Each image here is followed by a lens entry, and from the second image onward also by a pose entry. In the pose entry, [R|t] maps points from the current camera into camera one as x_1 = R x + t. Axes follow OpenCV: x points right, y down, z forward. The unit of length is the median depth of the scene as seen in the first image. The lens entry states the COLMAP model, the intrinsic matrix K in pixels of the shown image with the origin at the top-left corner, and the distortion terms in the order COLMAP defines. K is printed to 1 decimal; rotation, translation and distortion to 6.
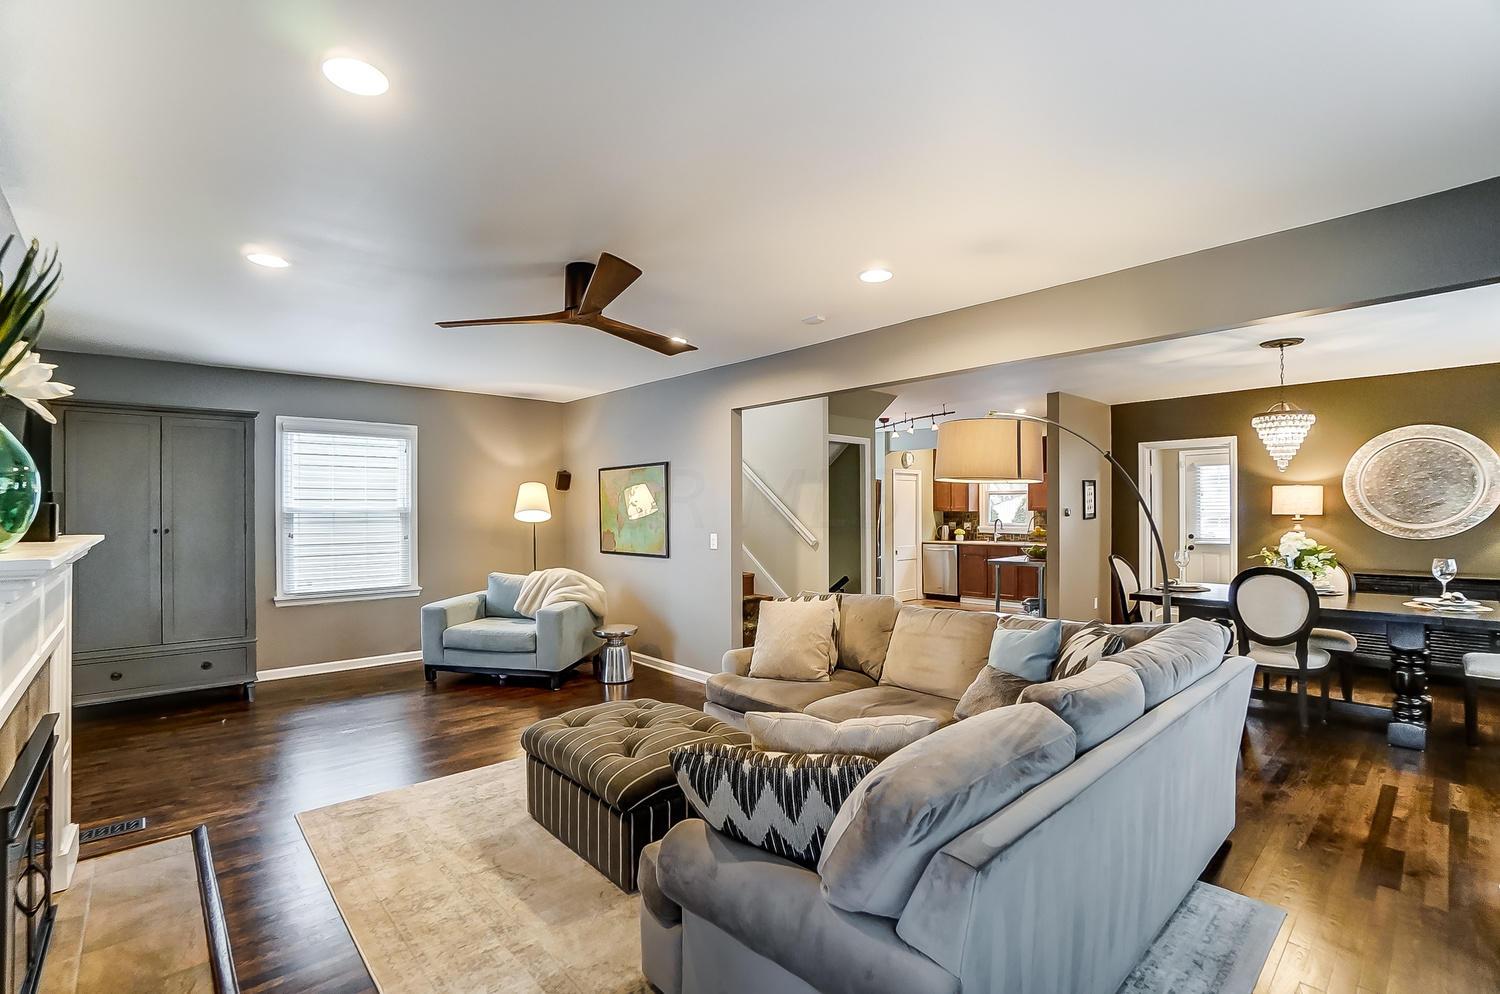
lens RADIAL K [[669.6, 0, 737.4], [0, 669.6, 498.7], [0, 0, 1]] dist [-0.060521, 0.021921]
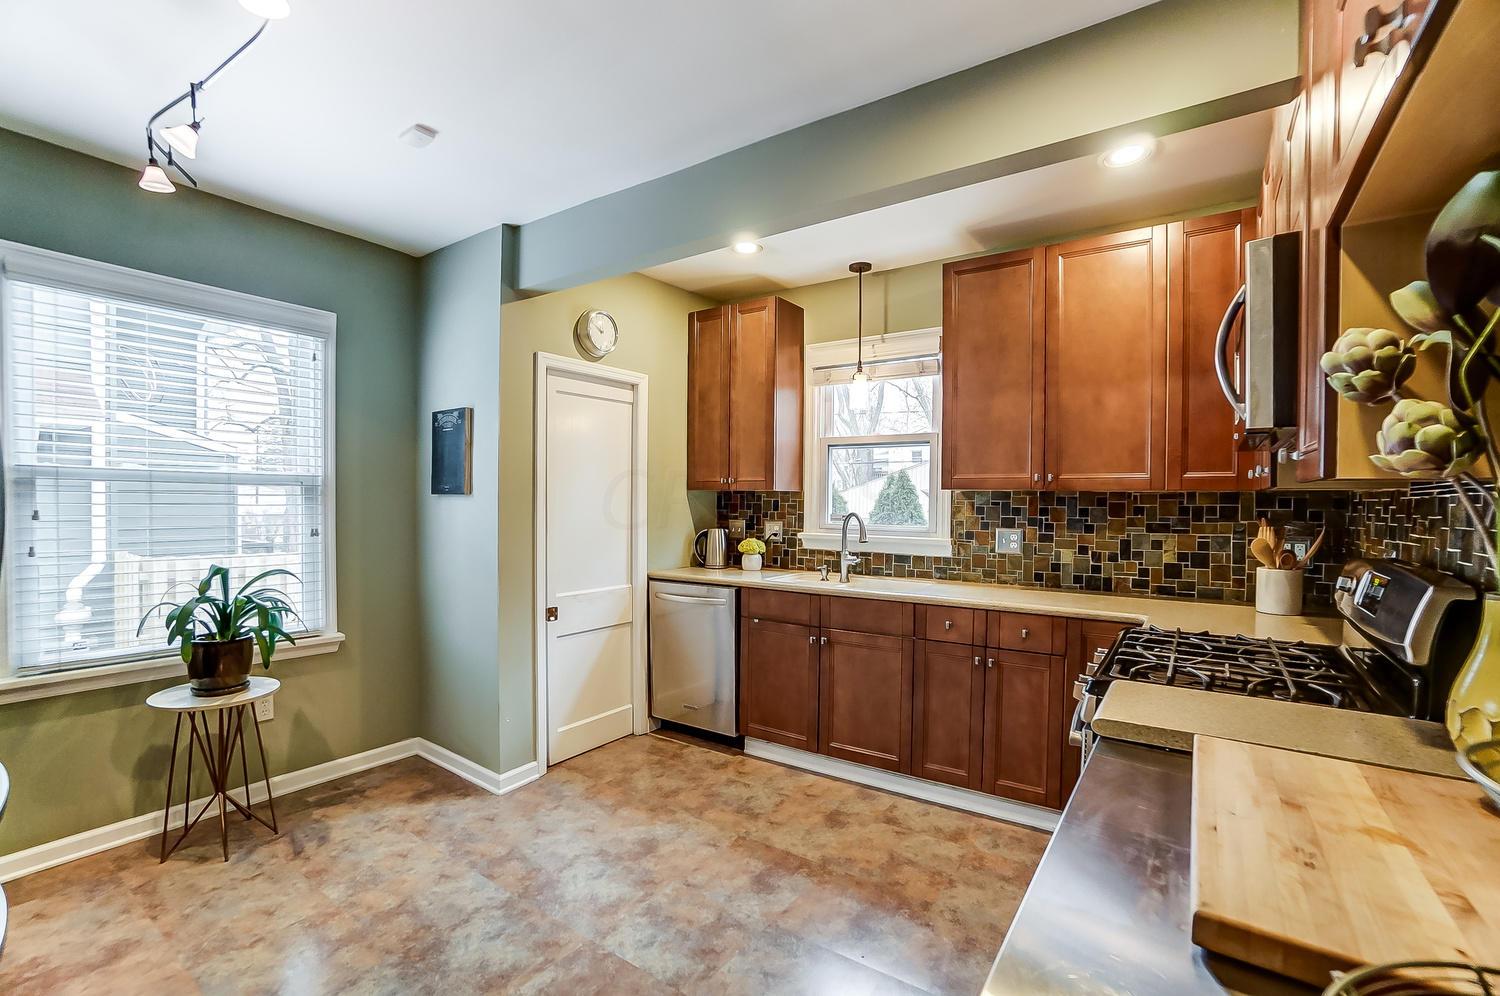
lens RADIAL K [[669.6, 0, 737.4], [0, 669.6, 499.7], [0, 0, 1]] dist [-0.060521, 0.021921]
pose [[0.976257, 0.009472, 0.216408, 0.251338], [-0.013047, 0.999801, 0.015098, 0.018749], [-0.216222, -0.017563, 0.976186, 0.653841]]
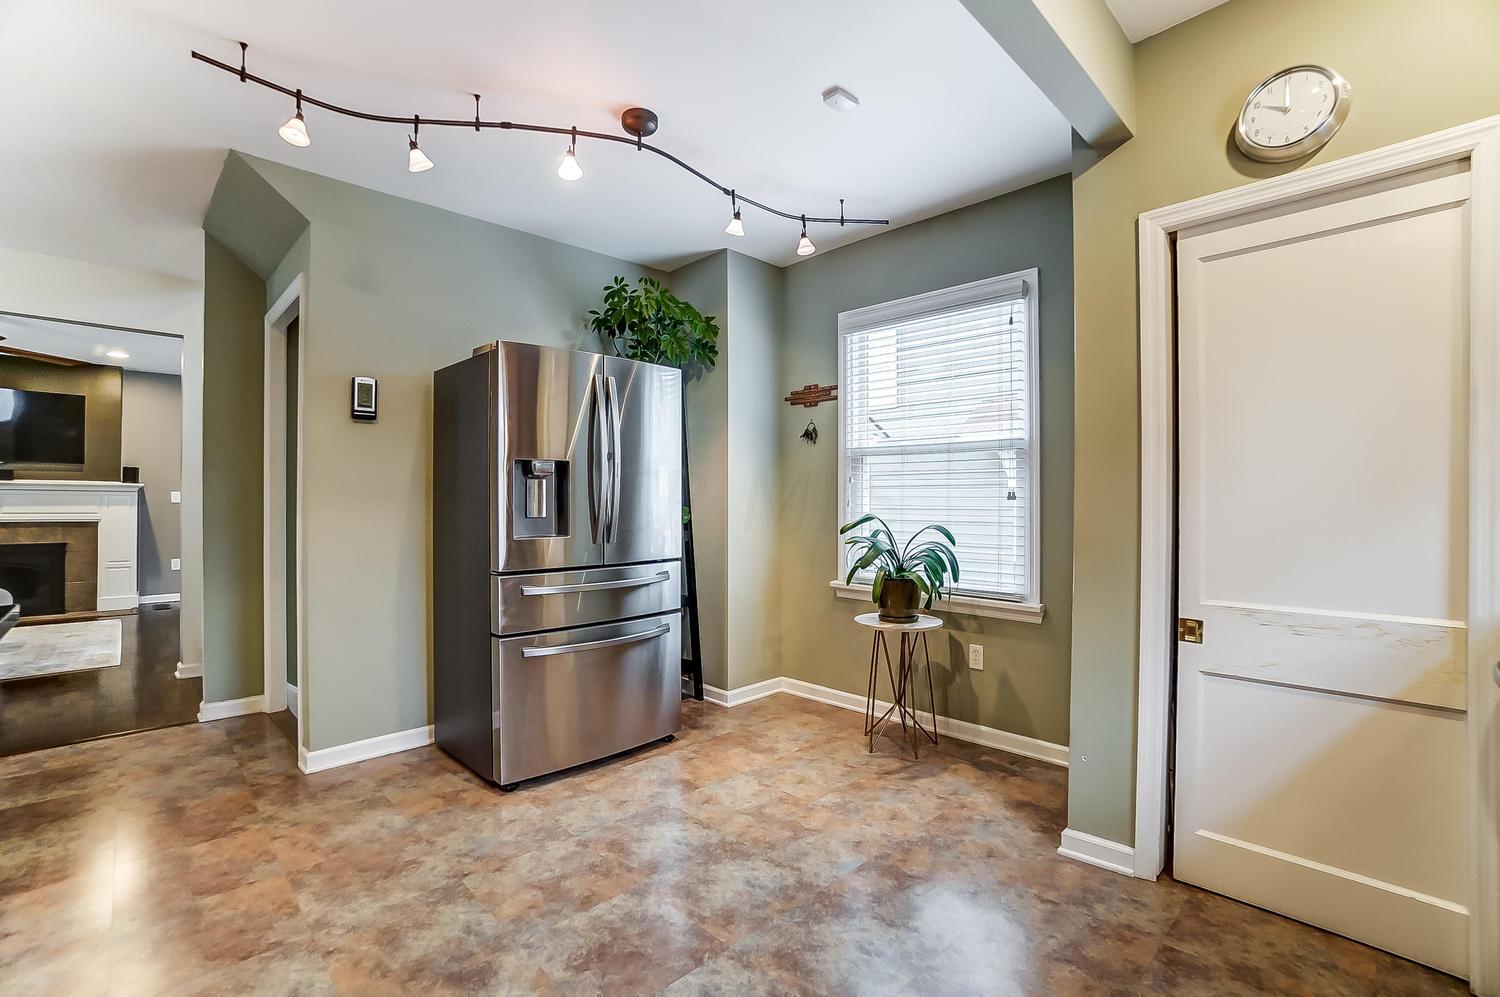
lens RADIAL K [[669.6, 0, 737.4], [0, 669.6, 500.2], [0, 0, 1]] dist [-0.060521, 0.021921]
pose [[0.030504, 0.000002, -0.999535, 0.414045], [0.015320, 0.999883, 0.000470, 0.039716], [0.999417, -0.015327, 0.030500, 0.845157]]
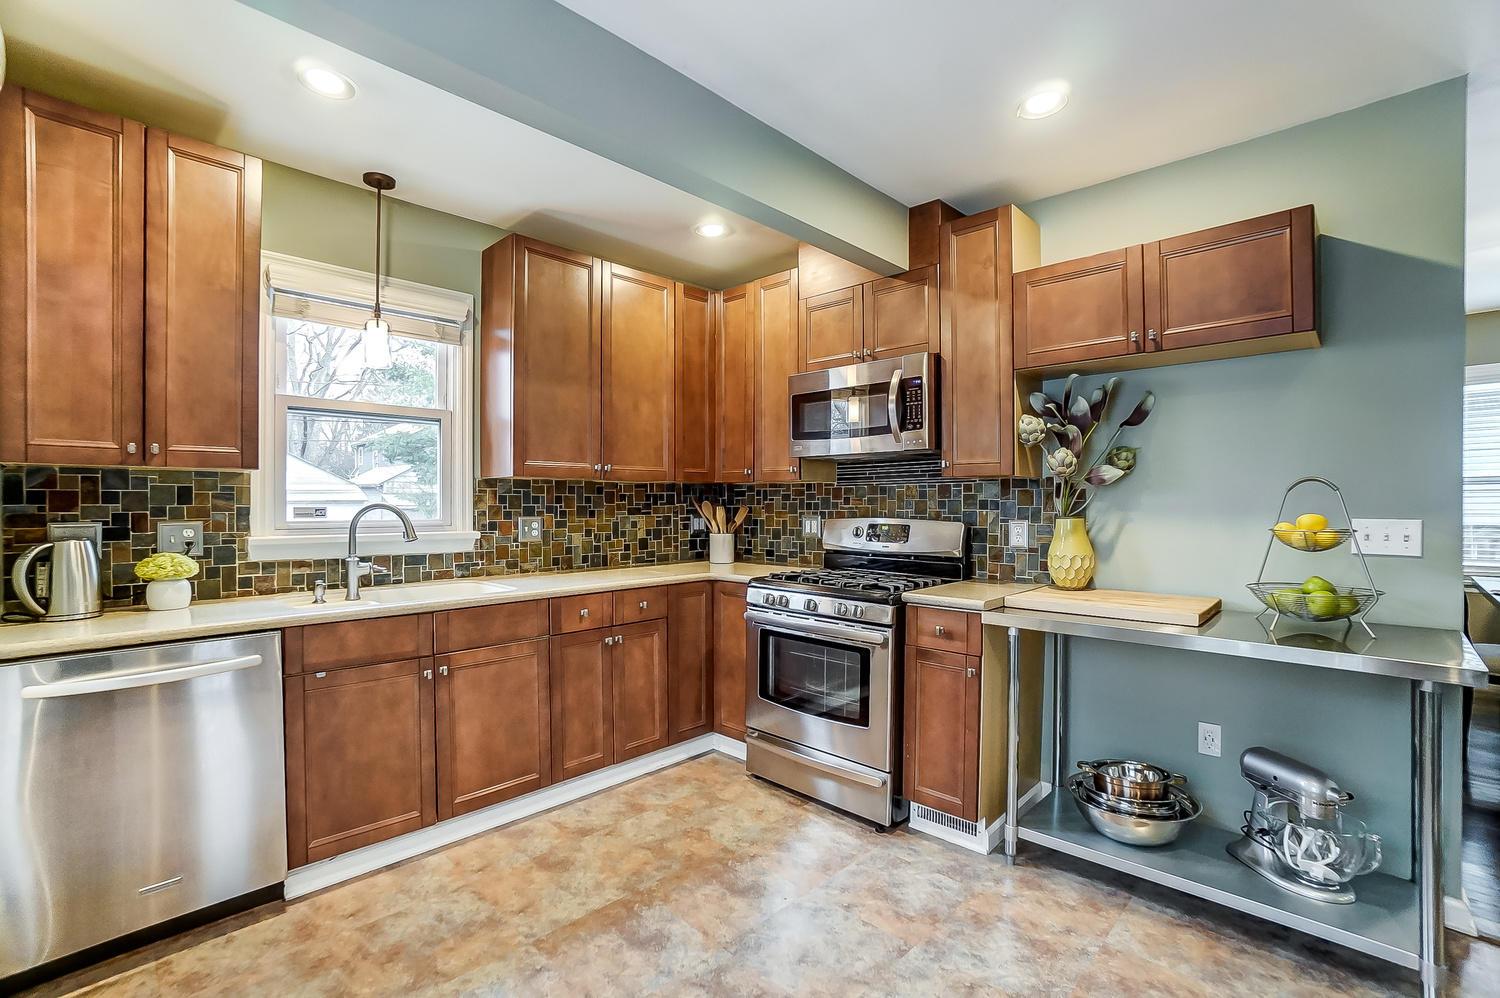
lens RADIAL K [[669.6, 0, 737.4], [0, 669.6, 500.7], [0, 0, 1]] dist [-0.060521, 0.021921]
pose [[-0.055036, 0.002718, 0.998481, 0.123355], [-0.015720, 0.999870, -0.003588, 0.027463], [-0.998361, -0.015894, -0.054986, 0.852425]]
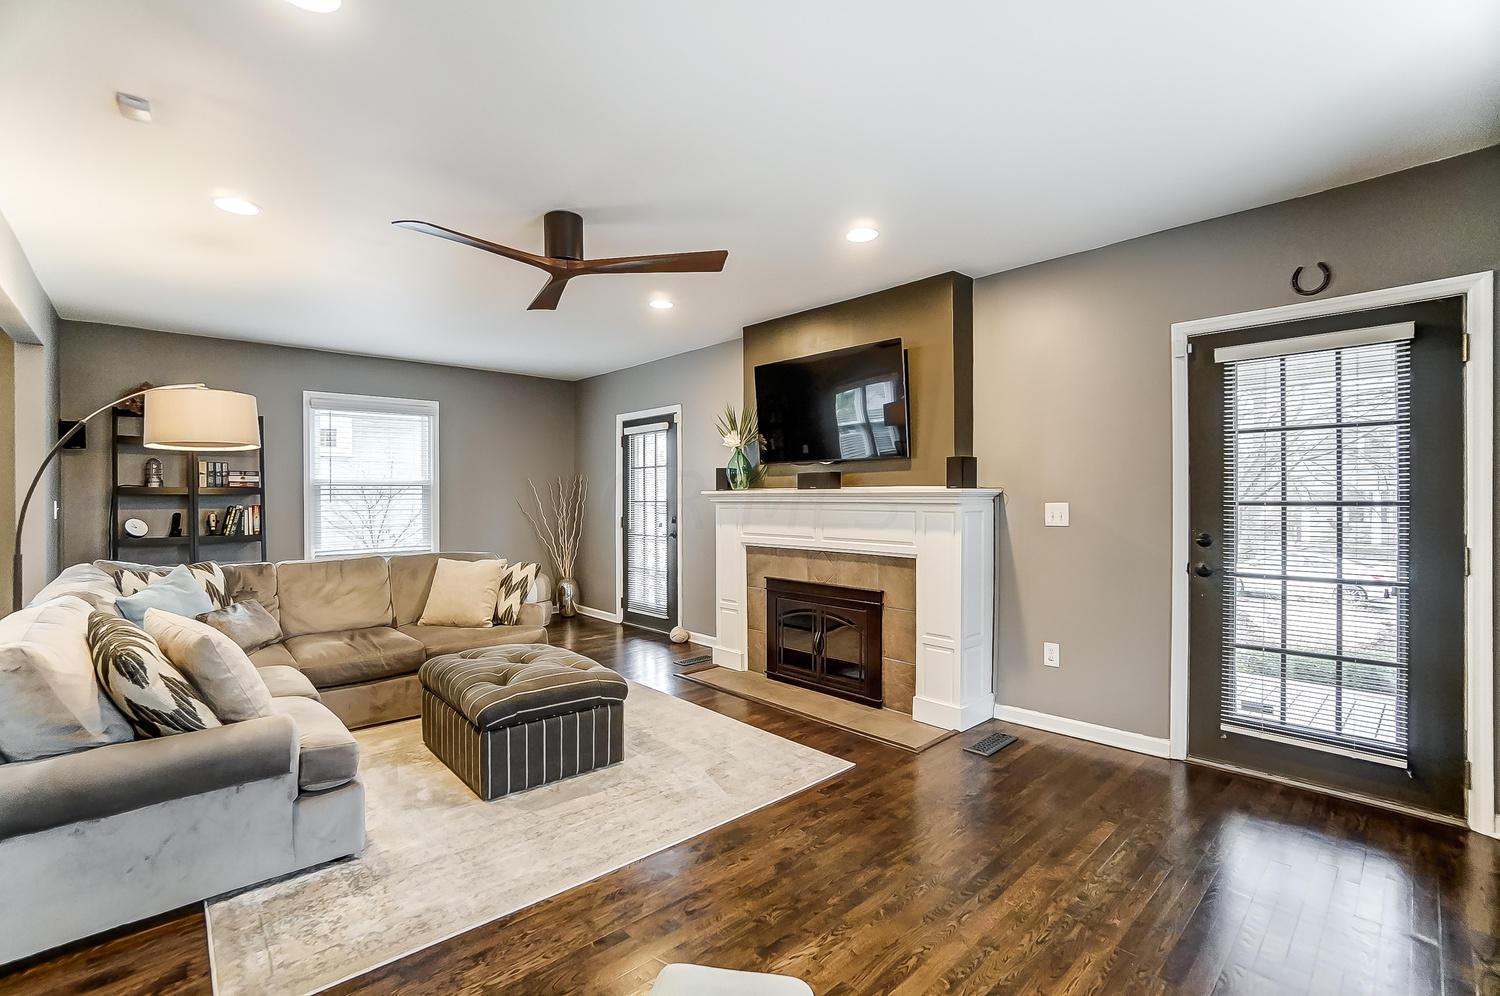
lens RADIAL K [[669.6, 0, 737.4], [0, 669.6, 499.7], [0, 0, 1]] dist [-0.060521, 0.021921]
pose [[-0.999893, 0.014598, 0.000106, -0.145955], [0.014596, 0.999857, -0.008520, 0.020623], [-0.000230, -0.008518, -0.999964, 0.599049]]
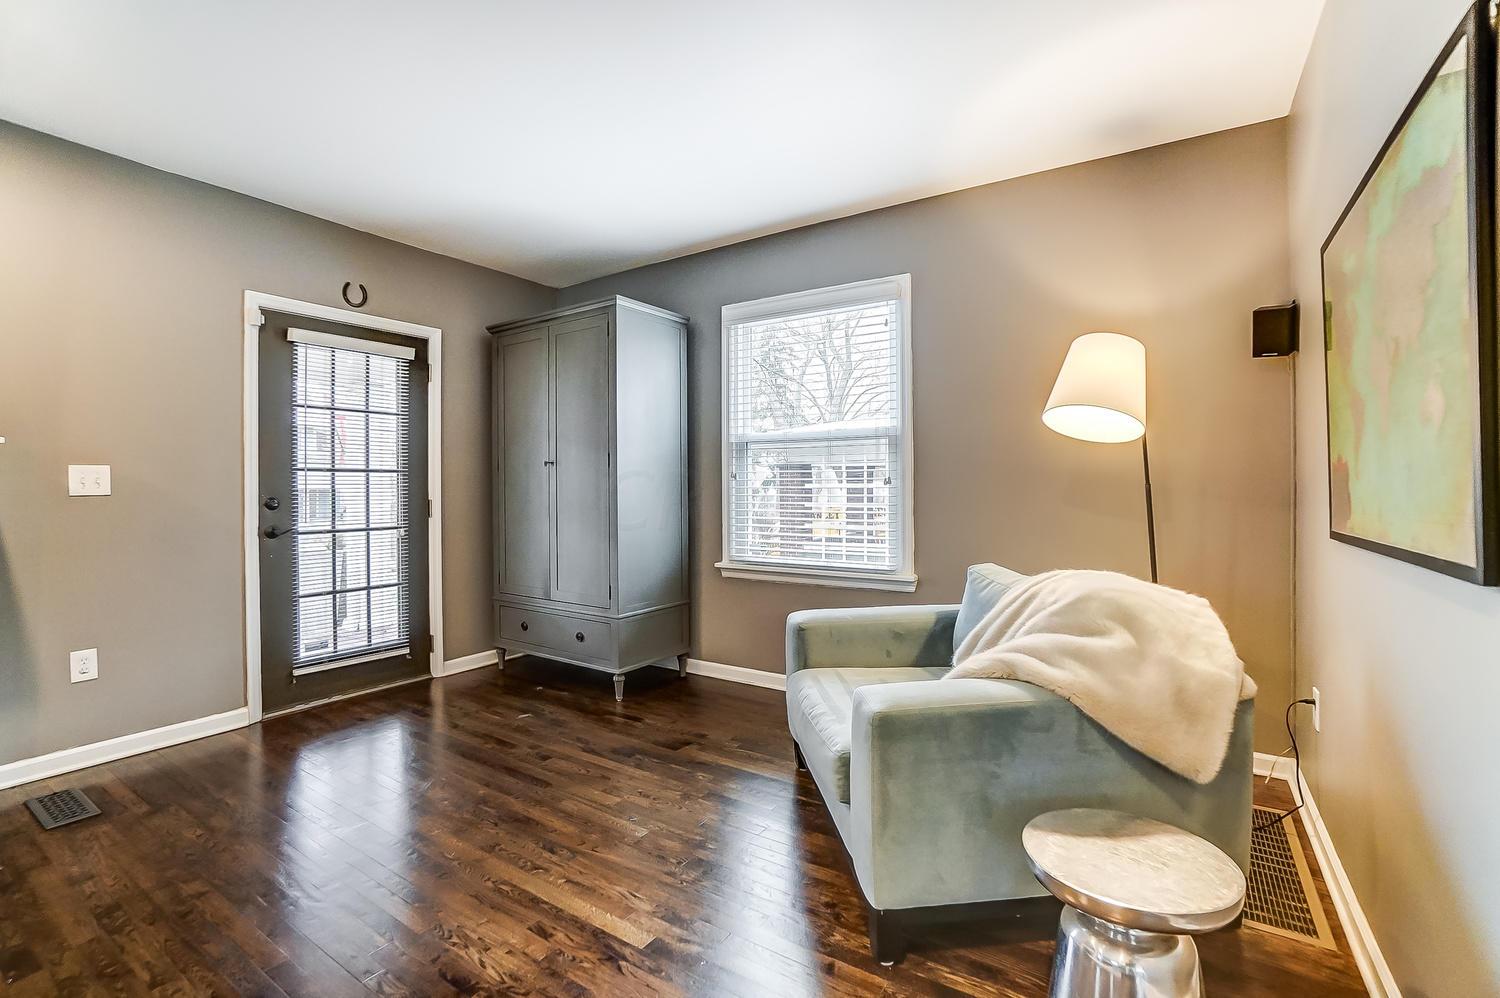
lens RADIAL K [[633.6, 0, 752.3], [0, 633.6, 491.0], [0, 0, 1]] dist [-0.056648, 0.000125]
pose [[0.240463, 0.008396, -0.970622, -0.018704], [0.021282, 0.999677, 0.013919, 0.034132], [0.970425, -0.024004, 0.240206, 0.457267]]
